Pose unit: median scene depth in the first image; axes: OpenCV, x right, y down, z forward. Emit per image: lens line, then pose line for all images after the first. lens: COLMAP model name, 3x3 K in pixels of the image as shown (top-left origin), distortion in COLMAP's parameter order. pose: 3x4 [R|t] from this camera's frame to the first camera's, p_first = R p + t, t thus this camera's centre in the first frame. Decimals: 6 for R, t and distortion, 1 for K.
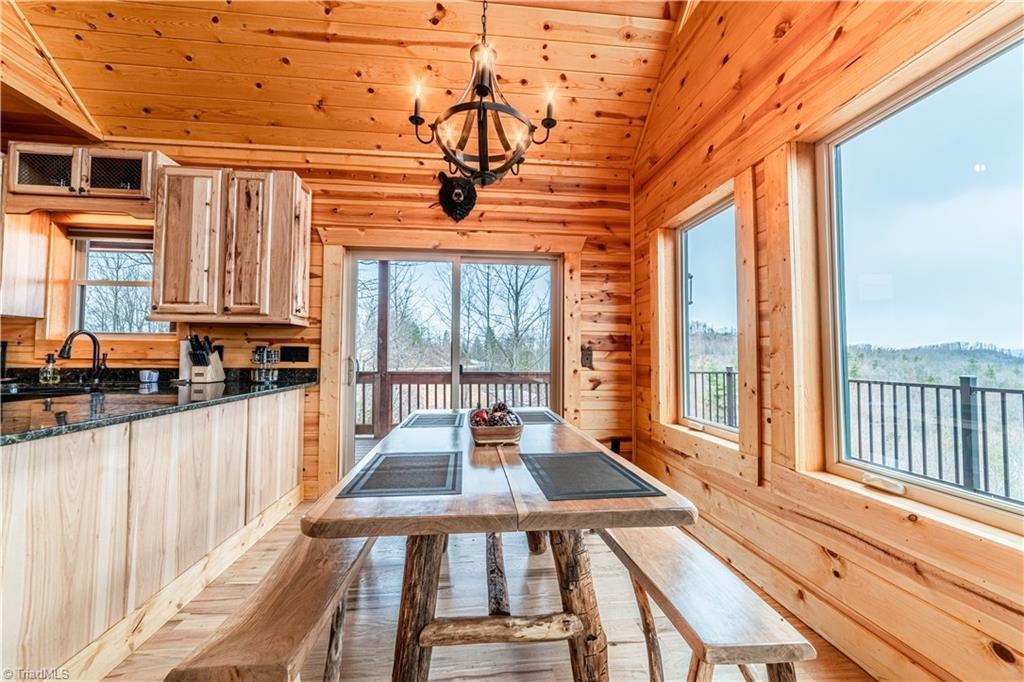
lens RADIAL K [[401.1, 0, 508.7], [0, 401.1, 340.3], [0, 0, 1]] dist [-0.018341, 0.007854]
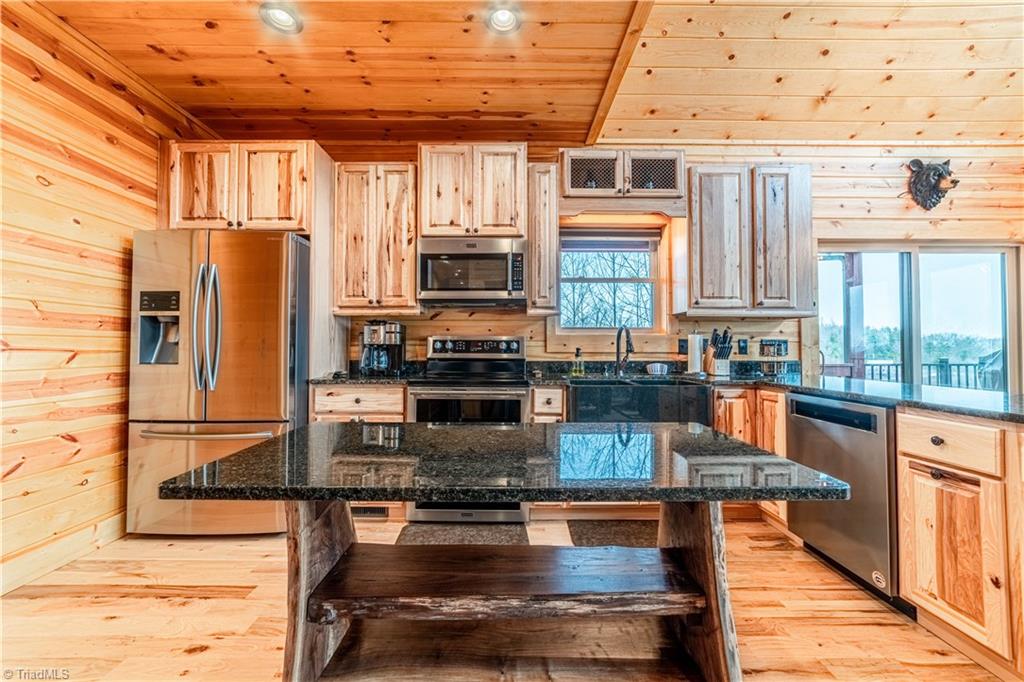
lens RADIAL K [[401.1, 0, 508.7], [0, 401.1, 340.3], [0, 0, 1]] dist [-0.018341, 0.007854]
pose [[0.994548, -0.005670, -0.104122, -1.203537], [0.007996, 0.999728, 0.021929, -0.010967], [0.103969, -0.022642, 0.994323, -0.083335]]
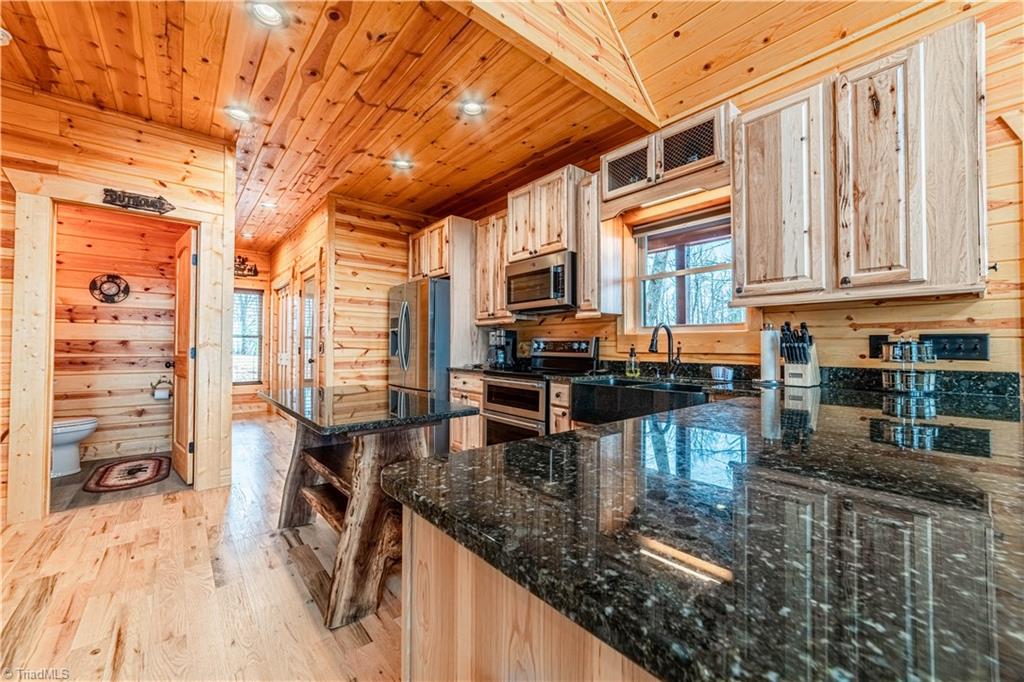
lens RADIAL K [[401.1, 0, 508.7], [0, 401.1, 340.3], [0, 0, 1]] dist [-0.018341, 0.007854]
pose [[0.554117, -0.018682, -0.832229, -0.450080], [0.033817, 0.999428, 0.000081, 0.003245], [0.831752, -0.028188, 0.554431, 0.144736]]
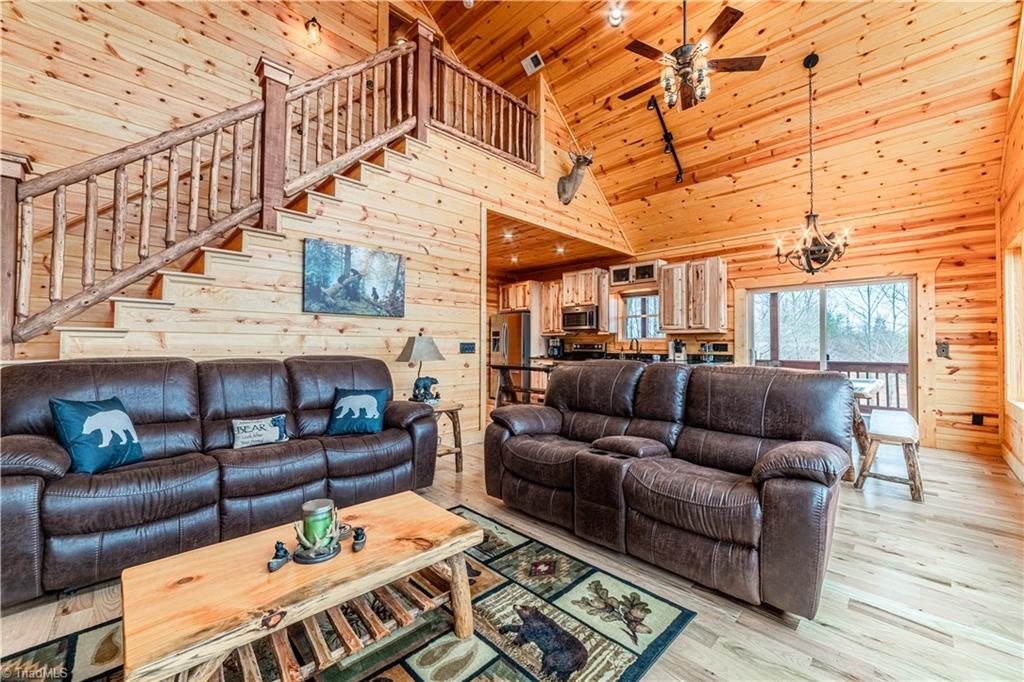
lens RADIAL K [[404.8, 0, 514.9], [0, 404.8, 339.8], [0, 0, 1]] dist [-0.020131, 0.008443]
pose [[0.623367, -0.014989, -0.781785, 0.407612], [0.029445, 0.999557, 0.004313, -0.044177], [0.781374, -0.025708, 0.623533, -1.092979]]
